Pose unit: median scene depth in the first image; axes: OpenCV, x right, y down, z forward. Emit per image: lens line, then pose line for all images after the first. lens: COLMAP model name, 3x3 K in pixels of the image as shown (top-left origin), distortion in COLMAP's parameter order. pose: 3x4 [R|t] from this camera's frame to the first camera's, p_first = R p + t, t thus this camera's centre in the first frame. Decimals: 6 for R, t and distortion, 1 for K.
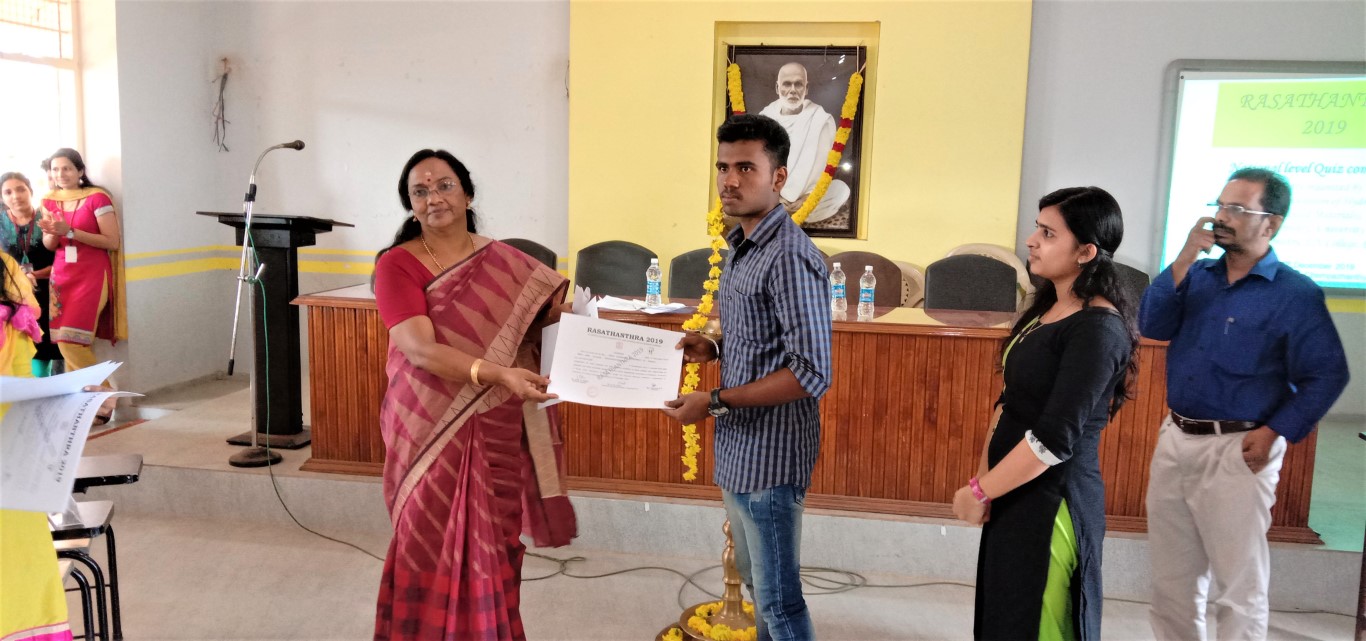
lens RADIAL K [[1066.7, 0, 687.7], [0, 1066.7, 329.3], [0, 0, 1]] dist [0.055217, -0.139335]
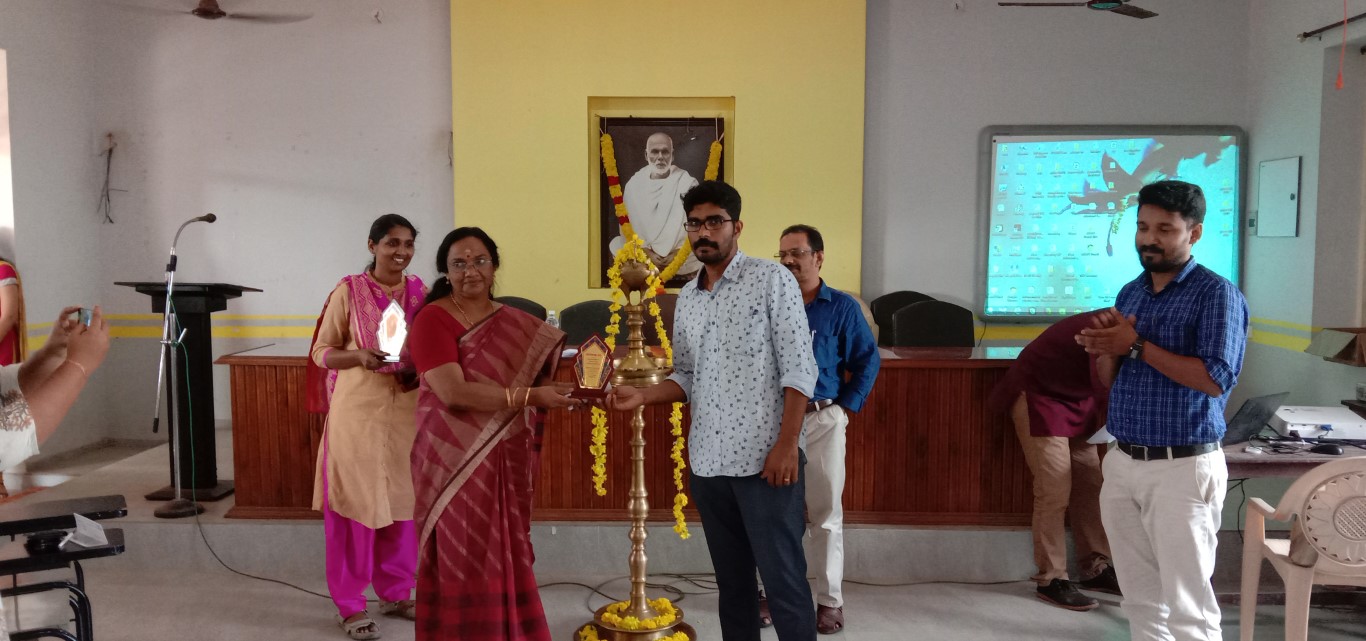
lens RADIAL K [[1092.9, 0, 683.0], [0, 1092.9, 320.5], [0, 0, 1]] dist [0.084500, -0.186091]
pose [[0.991394, -0.035068, 0.126127, -0.033071], [0.042567, 0.997451, -0.057267, 0.013937], [-0.123797, 0.062144, 0.990360, -0.140634]]
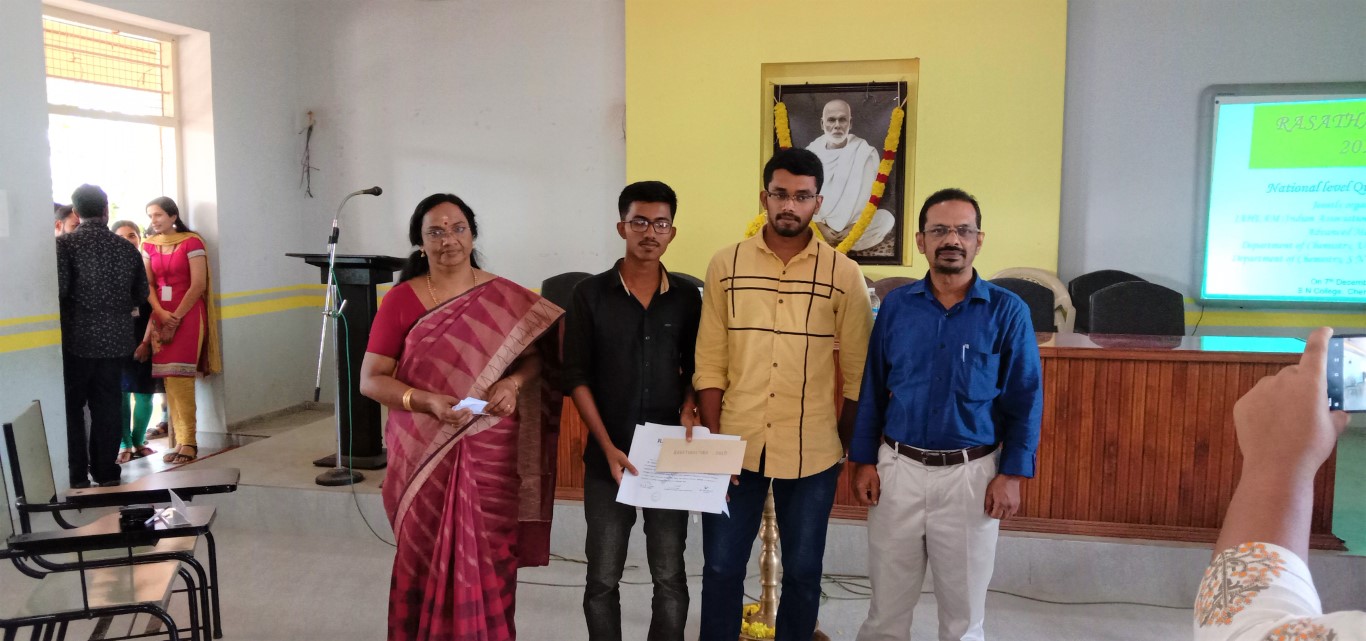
lens RADIAL K [[1063.3, 0, 687.3], [0, 1063.3, 324.8], [0, 0, 1]] dist [0.067349, -0.160187]
pose [[0.997488, -0.017405, -0.068666, 0.024089], [0.015093, 0.999306, -0.034047, 0.006281], [0.069211, 0.032925, 0.997059, -0.056871]]
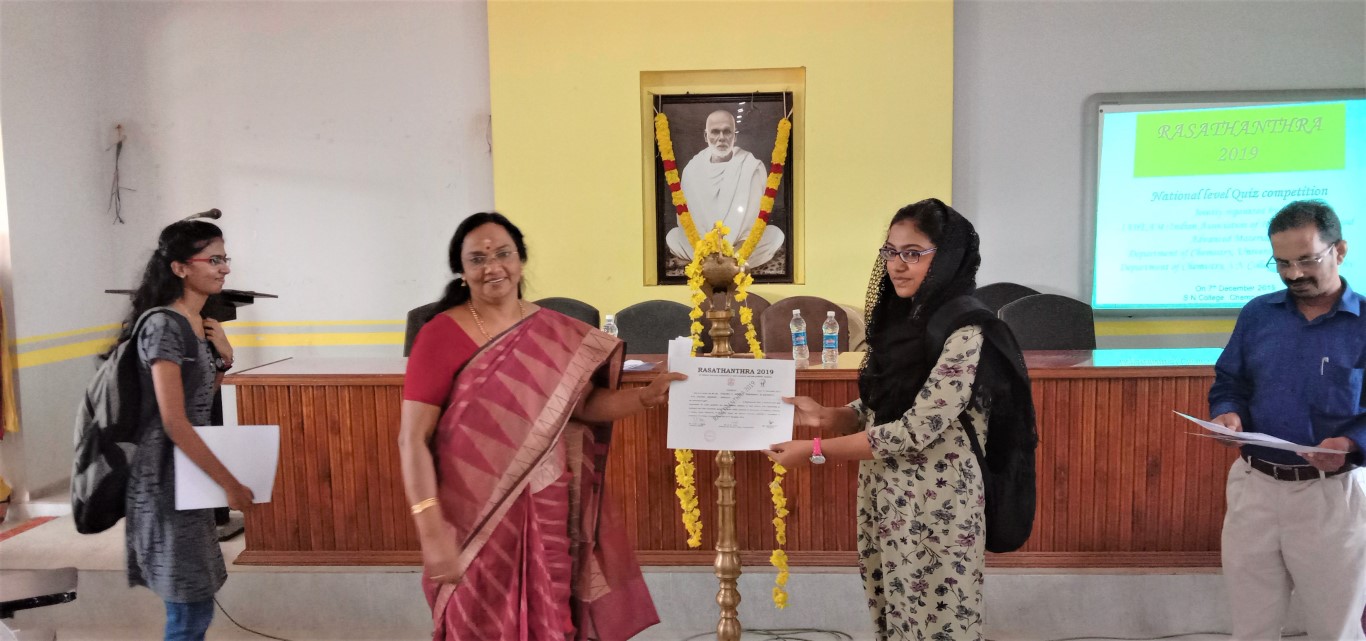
lens RADIAL K [[1063.3, 0, 687.3], [0, 1063.3, 324.8], [0, 0, 1]] dist [0.067349, -0.160187]
pose [[0.993987, -0.052128, 0.096290, -0.044921], [0.056793, 0.997309, -0.046356, -0.007814], [-0.093614, 0.051546, 0.994273, 0.035490]]
